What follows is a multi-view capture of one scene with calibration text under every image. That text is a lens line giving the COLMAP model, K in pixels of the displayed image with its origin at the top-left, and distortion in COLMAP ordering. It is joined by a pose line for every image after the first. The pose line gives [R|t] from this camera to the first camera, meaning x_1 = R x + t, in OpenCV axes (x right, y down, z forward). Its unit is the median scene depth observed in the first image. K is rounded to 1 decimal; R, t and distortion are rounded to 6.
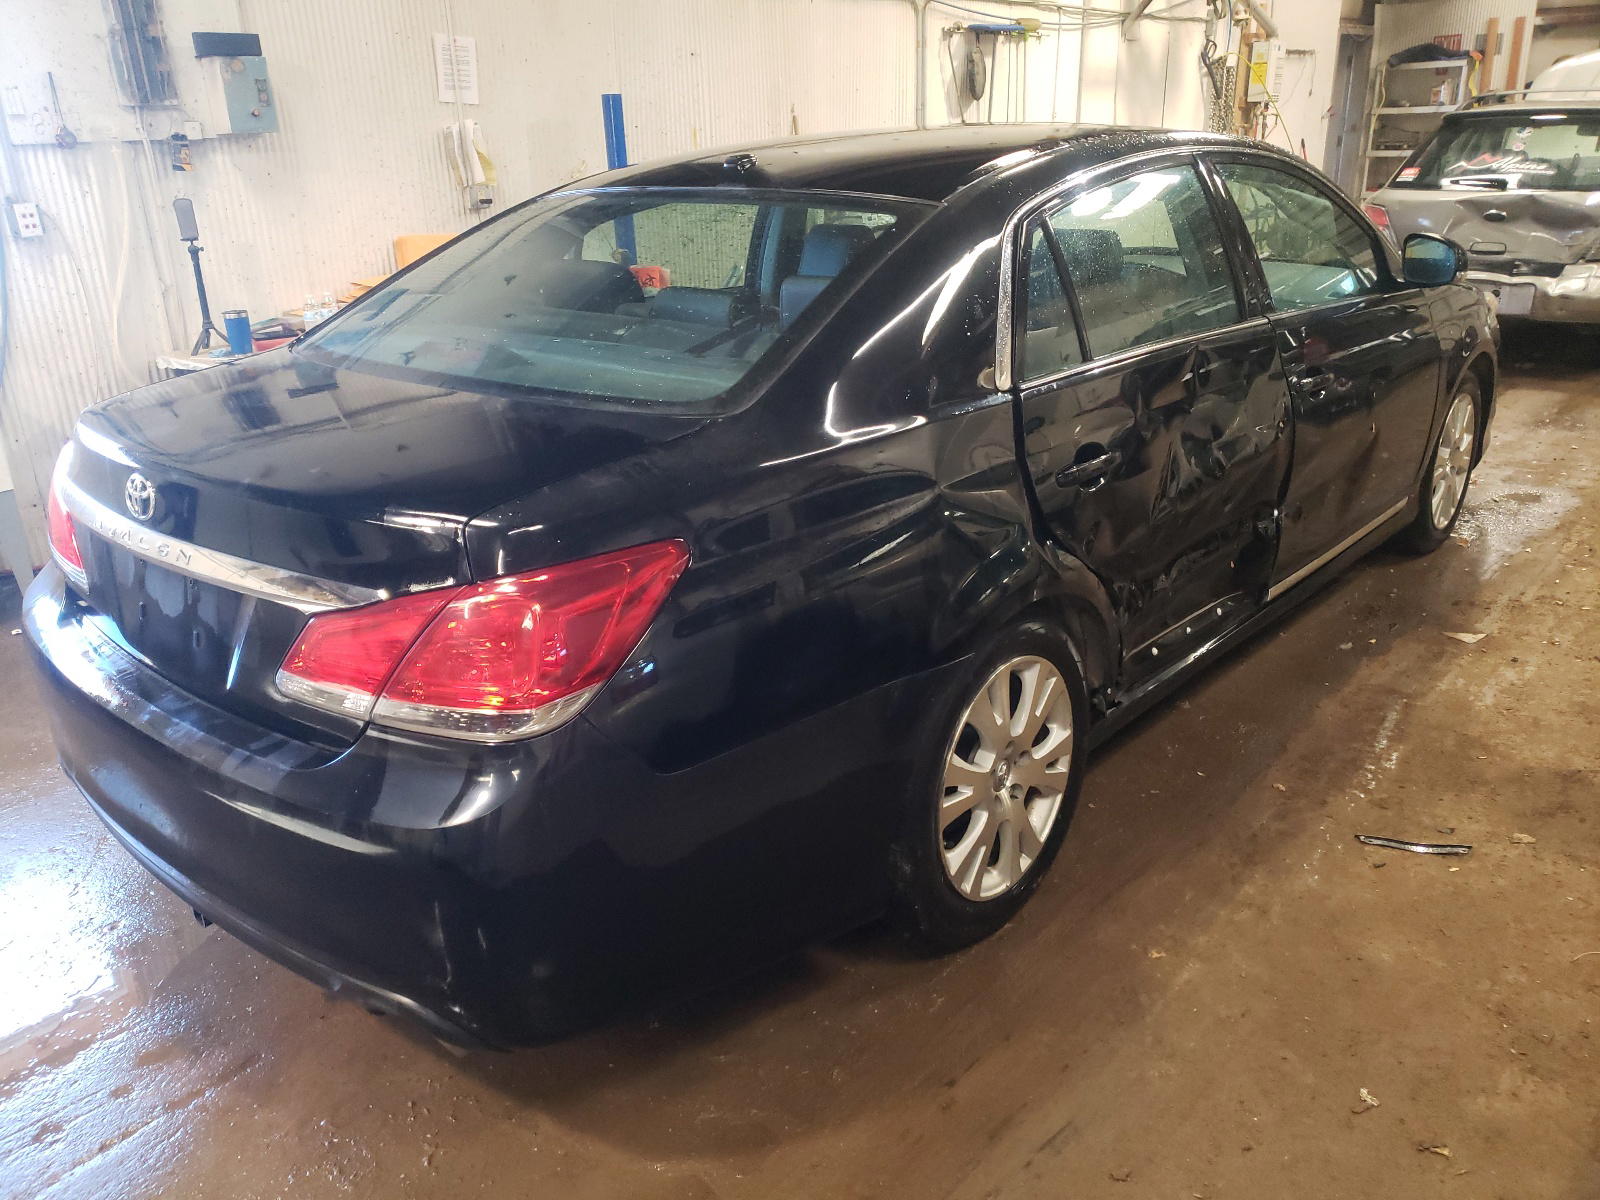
lens RADIAL K [[1224.2, 0, 800.0], [0, 1224.2, 600.0], [0, 0, 1]] dist [-0.000433, 0.005031]
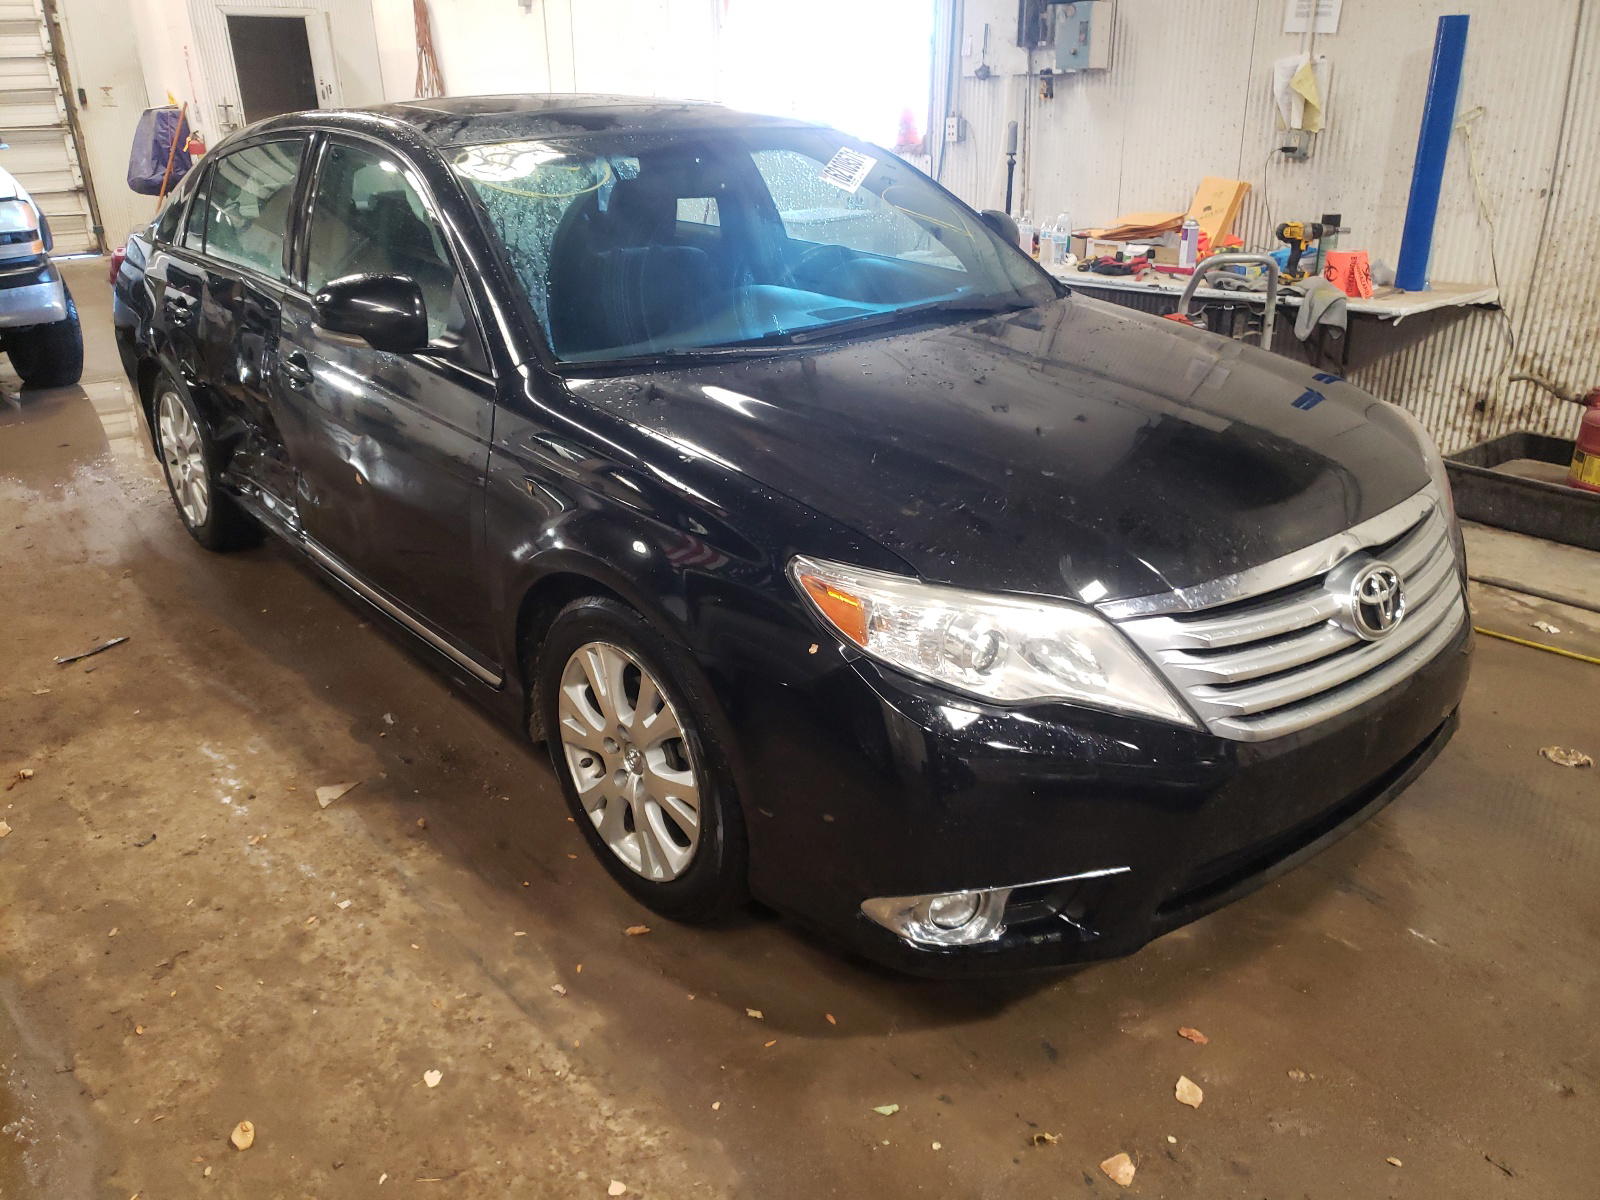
lens RADIAL K [[1224.2, 0, 800.0], [0, 1224.2, 600.0], [0, 0, 1]] dist [-0.000433, 0.005031]
pose [[-0.141700, 0.418599, -0.897049, 0.933889], [-0.327427, 0.835366, 0.441536, -0.419629], [0.934191, 0.356284, 0.018689, 0.988672]]
